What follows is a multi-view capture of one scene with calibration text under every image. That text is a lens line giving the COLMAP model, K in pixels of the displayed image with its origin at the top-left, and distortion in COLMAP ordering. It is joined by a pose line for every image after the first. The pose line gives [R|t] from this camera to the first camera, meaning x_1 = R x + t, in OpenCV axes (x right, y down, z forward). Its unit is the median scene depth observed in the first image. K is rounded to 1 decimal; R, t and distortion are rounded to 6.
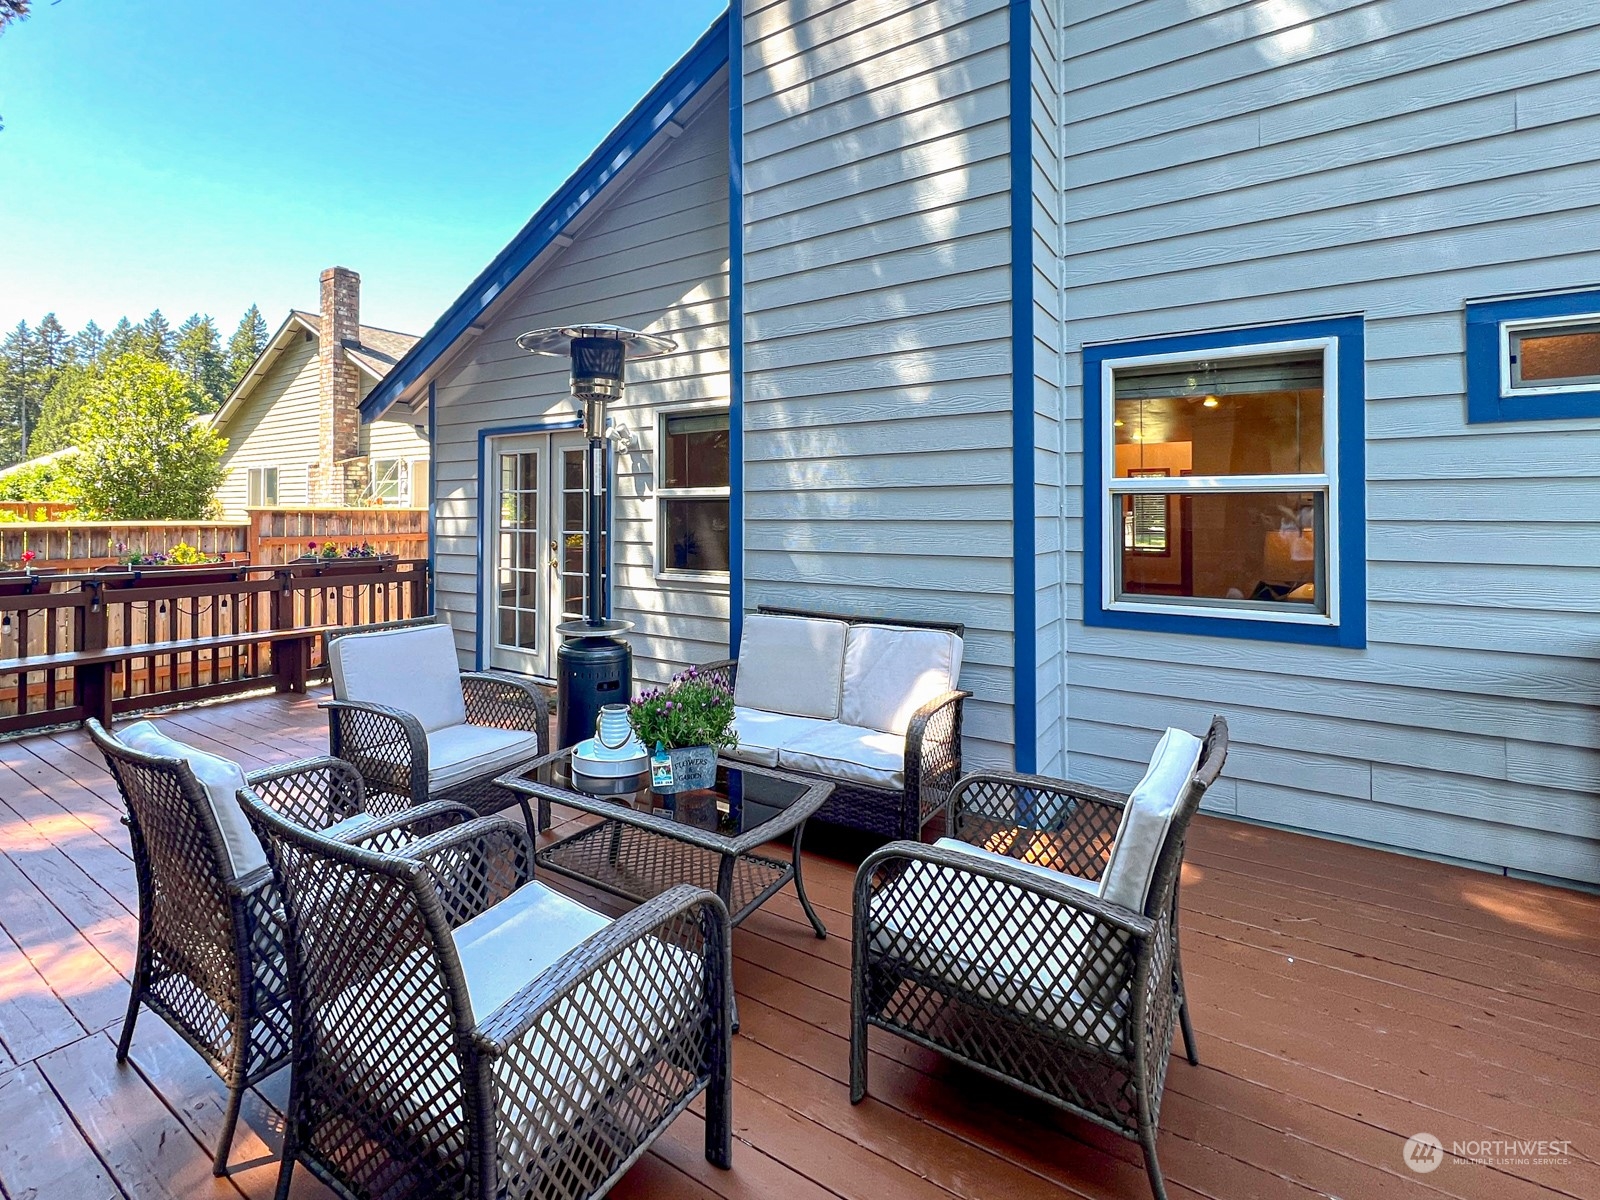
lens RADIAL K [[782.8, 0, 707.1], [0, 782.8, 510.5], [0, 0, 1]] dist [-0.003874, -0.001396]
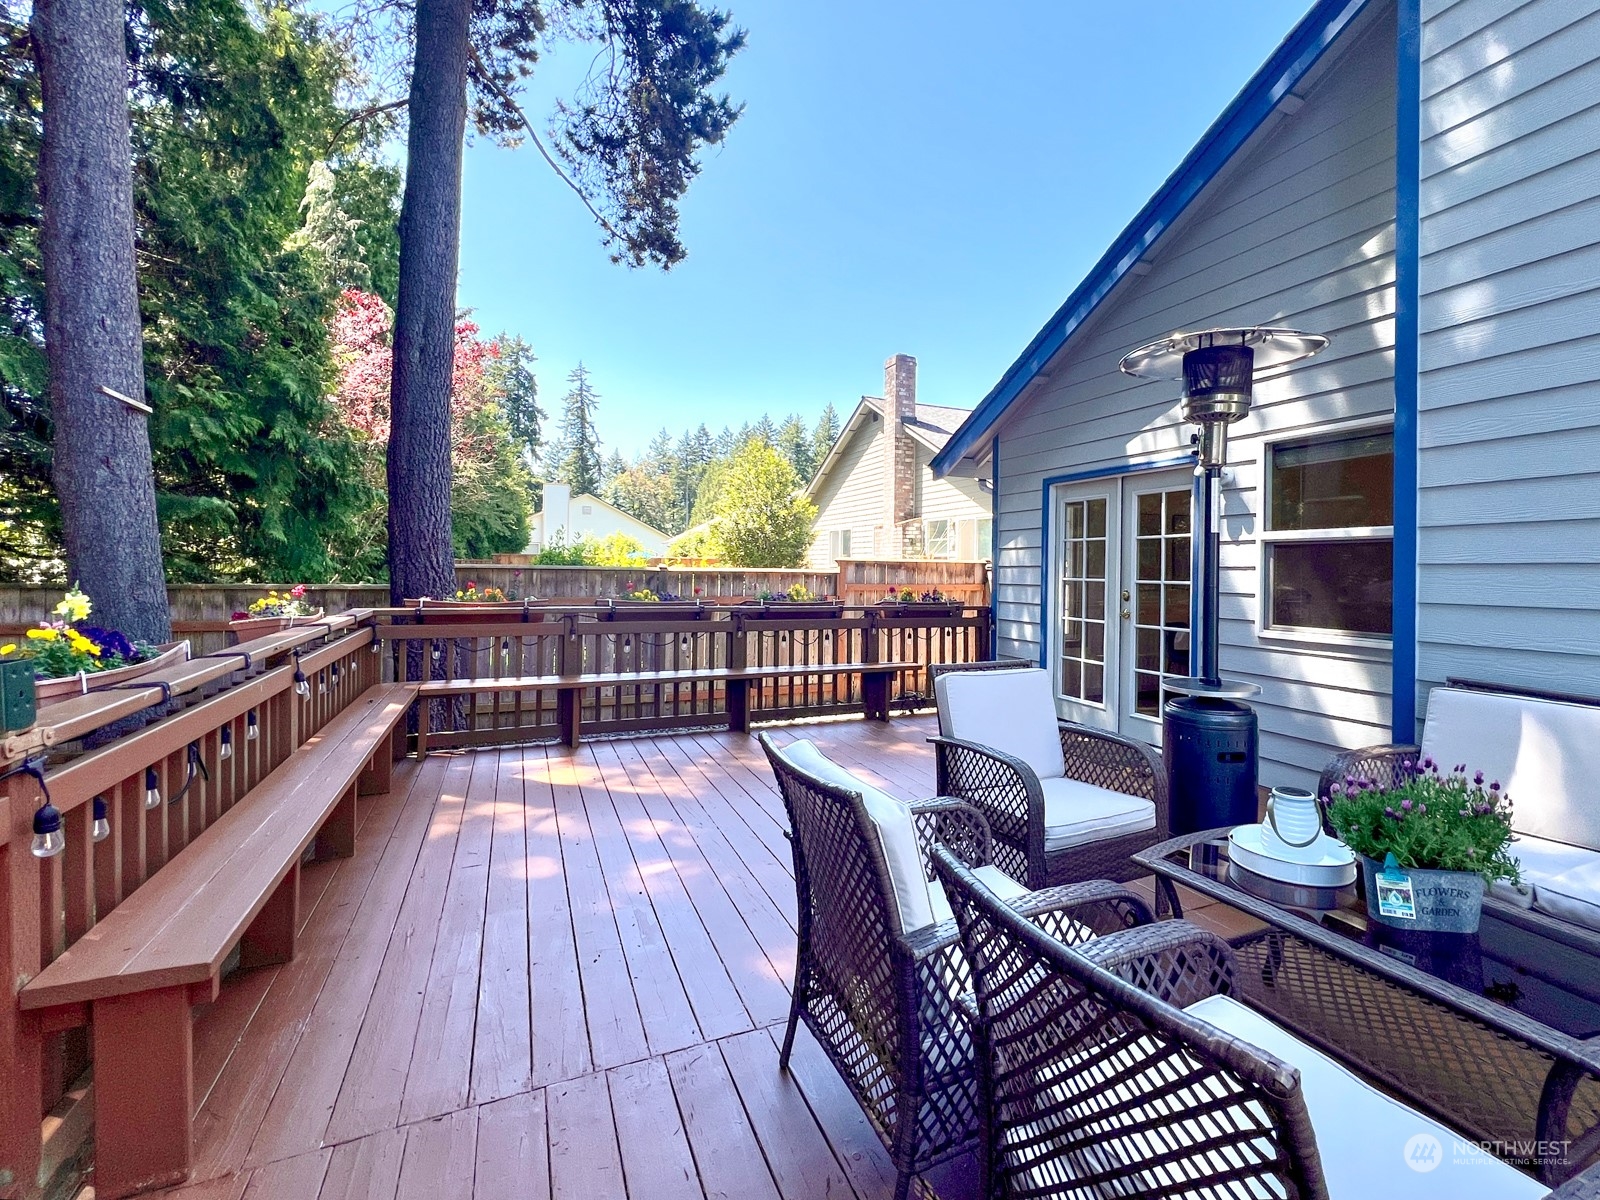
lens RADIAL K [[680.3, 0, 798.8], [0, 680.3, 580.6], [0, 0, 1]] dist [-0.002137, -0.000463]
pose [[0.853438, 0.009739, -0.521104, -0.124591], [-0.006365, 0.999946, 0.008263, 0.026380], [0.521156, -0.003735, 0.853453, 0.113693]]
